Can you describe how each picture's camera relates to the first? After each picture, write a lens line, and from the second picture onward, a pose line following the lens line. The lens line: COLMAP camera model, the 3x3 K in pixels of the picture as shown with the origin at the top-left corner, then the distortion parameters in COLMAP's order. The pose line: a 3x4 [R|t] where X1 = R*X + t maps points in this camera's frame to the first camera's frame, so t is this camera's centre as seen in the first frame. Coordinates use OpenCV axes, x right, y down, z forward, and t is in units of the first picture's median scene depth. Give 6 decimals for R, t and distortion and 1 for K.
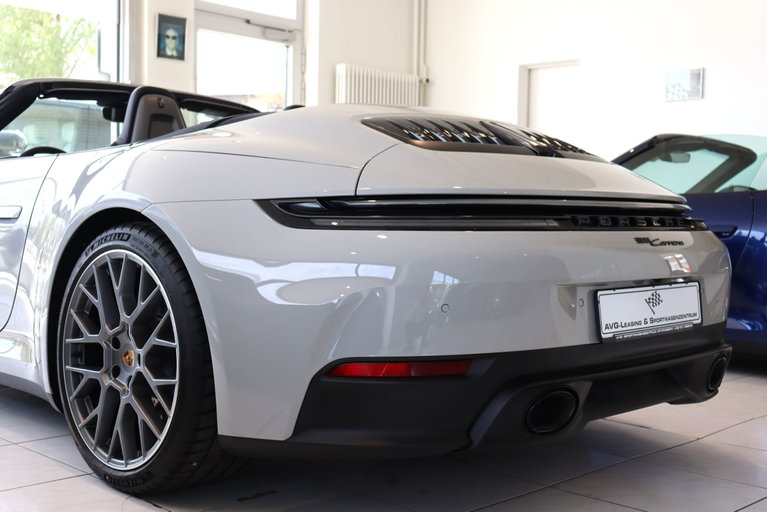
lens RADIAL K [[974.9, 0, 383.5], [0, 974.9, 256.0], [0, 0, 1]] dist [0.026801, 0.073445]
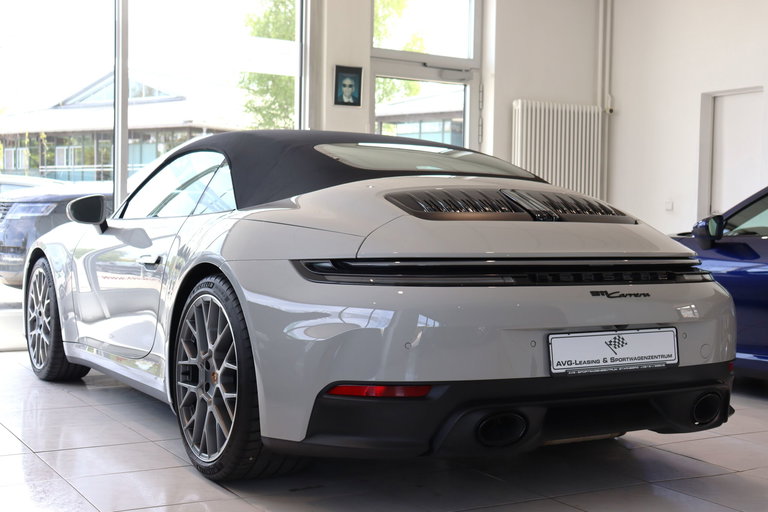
lens RADIAL K [[1064.9, 0, 384.0], [0, 1064.9, 256.0], [0, 0, 1]] dist [0.034724, 0.048068]
pose [[0.965840, 0.003127, -0.259119, 0.327985], [-0.008184, 0.999797, -0.018437, -0.033460], [0.259008, 0.019928, 0.965670, -0.326125]]
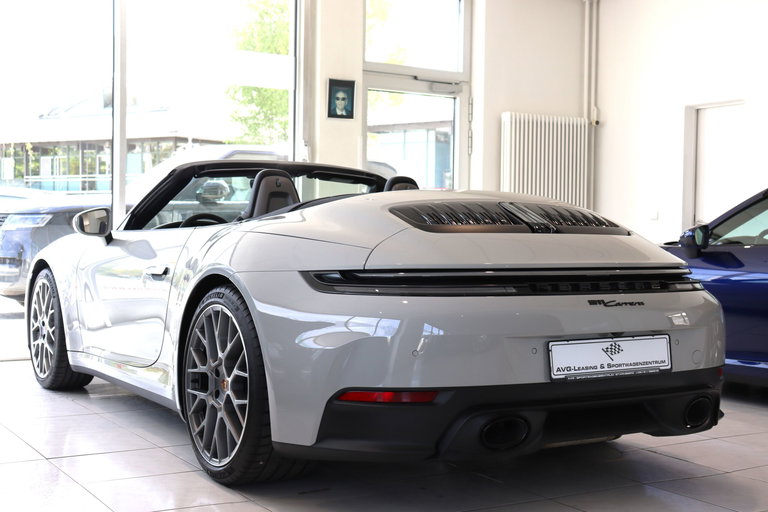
lens RADIAL K [[1060.5, 0, 384.0], [0, 1060.5, 256.0], [0, 0, 1]] dist [0.027273, 0.029142]
pose [[0.969905, -0.001919, -0.243477, 0.312371], [-0.004652, 0.999640, -0.026410, -0.035842], [0.243440, 0.026747, 0.969547, -0.379416]]
